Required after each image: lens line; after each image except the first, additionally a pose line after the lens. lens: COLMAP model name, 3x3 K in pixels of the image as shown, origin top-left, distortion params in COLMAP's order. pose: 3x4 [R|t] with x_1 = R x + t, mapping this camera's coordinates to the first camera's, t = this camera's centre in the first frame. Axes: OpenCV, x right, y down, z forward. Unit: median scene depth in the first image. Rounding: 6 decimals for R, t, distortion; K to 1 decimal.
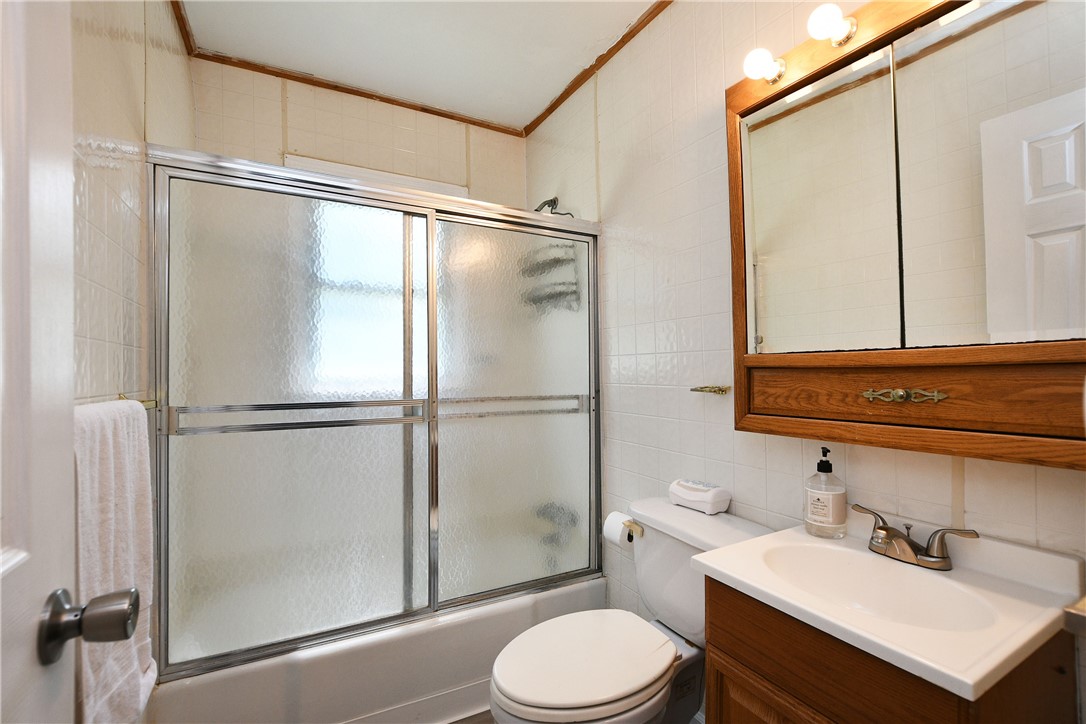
lens RADIAL K [[485.3, 0, 567.0], [0, 485.3, 361.6], [0, 0, 1]] dist [-0.021262, 0.002192]
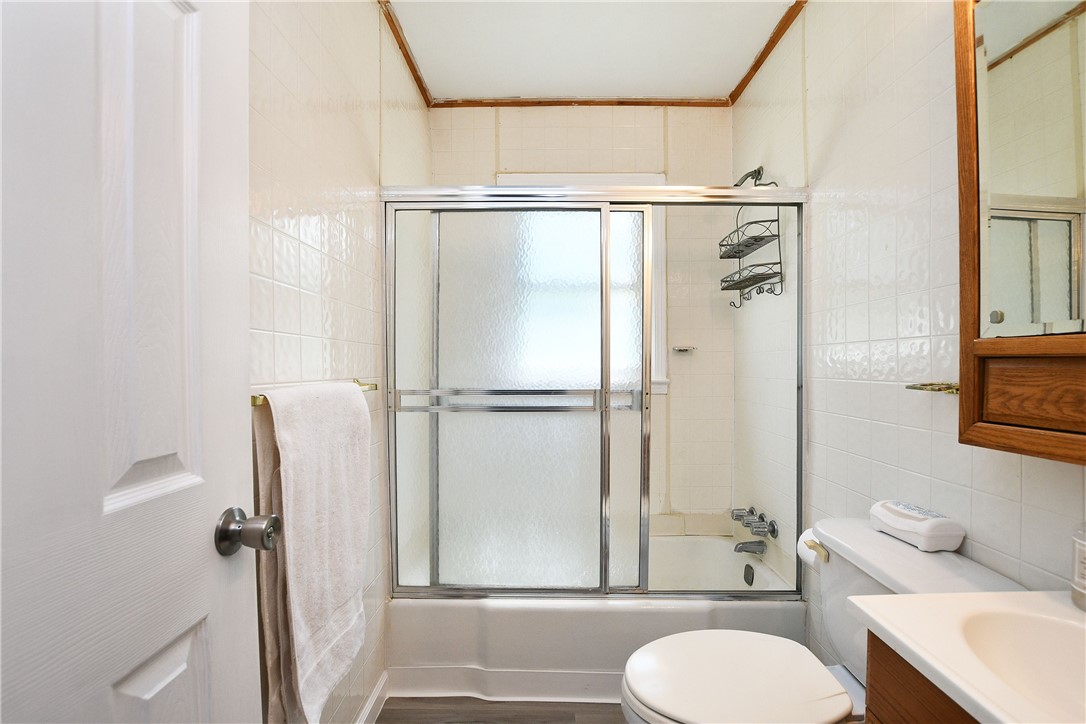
lens RADIAL K [[485.3, 0, 549.7], [0, 485.3, 375.1], [0, 0, 1]] dist [-0.021262, 0.002192]
pose [[0.867843, 0.013550, -0.496653, 0.142725], [0.006967, 0.999198, 0.039434, 0.005185], [0.496789, -0.037683, 0.867053, 0.057974]]
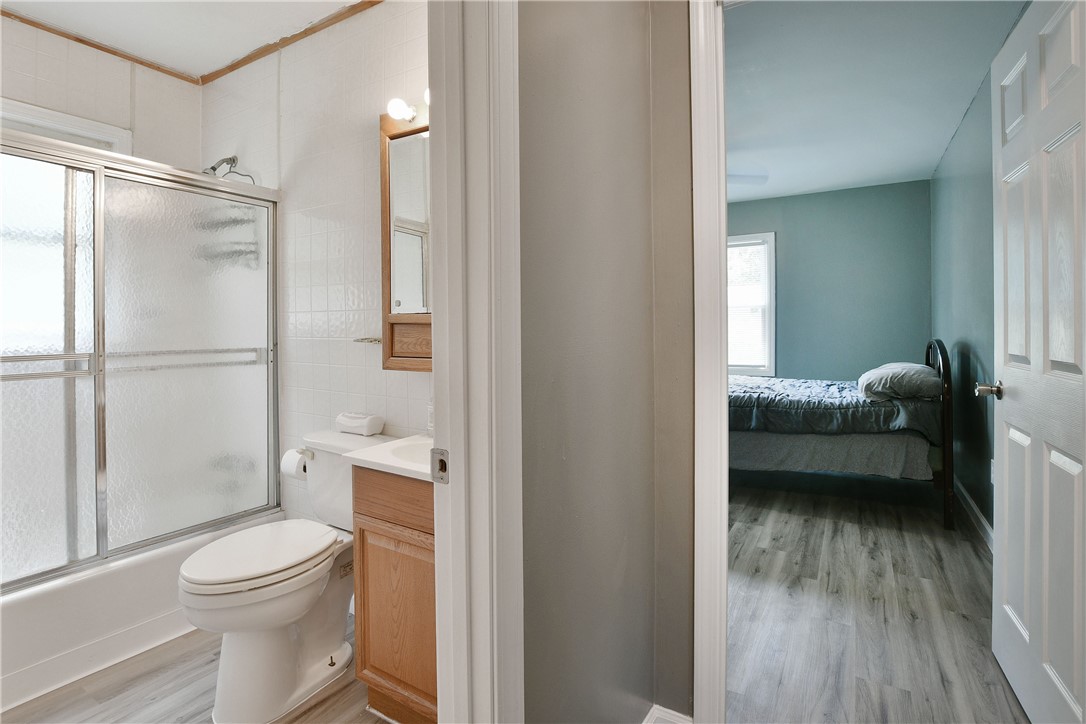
lens RADIAL K [[507.5, 0, 517.2], [0, 507.5, 323.8], [0, 0, 1]] dist [-0.043668, 0.003961]
pose [[0.879356, 0.004191, 0.476147, 0.002341], [-0.010193, 0.999898, 0.010025, -0.003684], [-0.476056, -0.013669, 0.879309, -0.363638]]
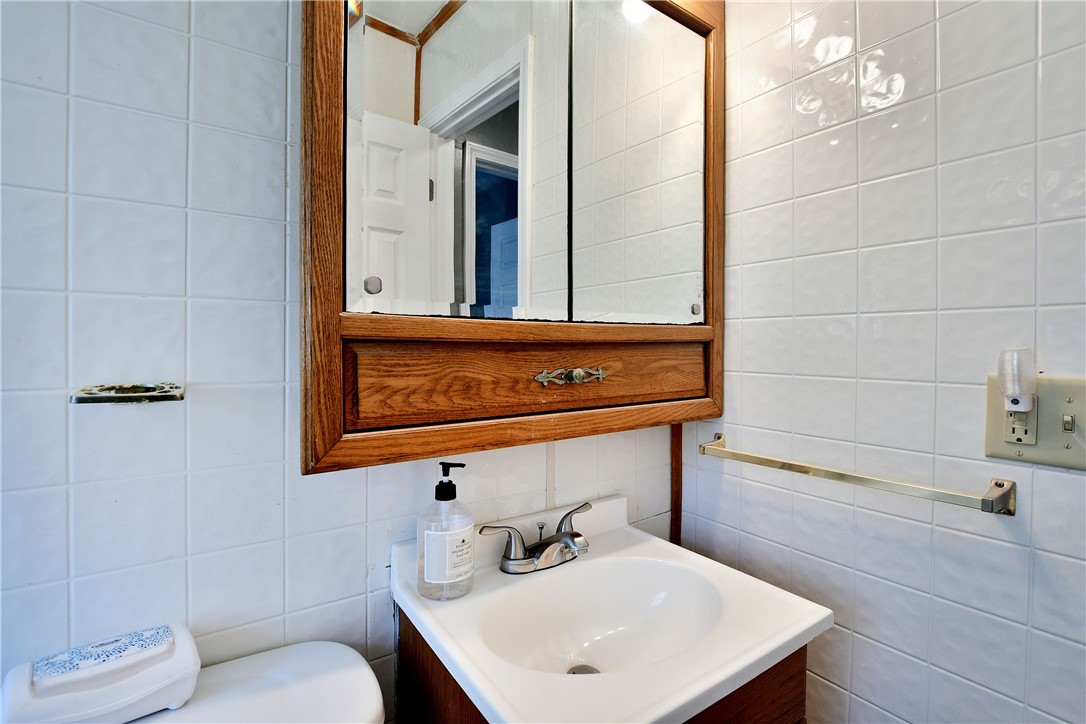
lens RADIAL K [[485.3, 0, 542.8], [0, 485.3, 353.9], [0, 0, 1]] dist [-0.021262, 0.002192]
pose [[-0.067127, -0.010928, 0.997685, -0.105645], [-0.023087, 0.999689, 0.009396, 0.014533], [-0.997477, -0.022403, -0.067358, 0.688106]]
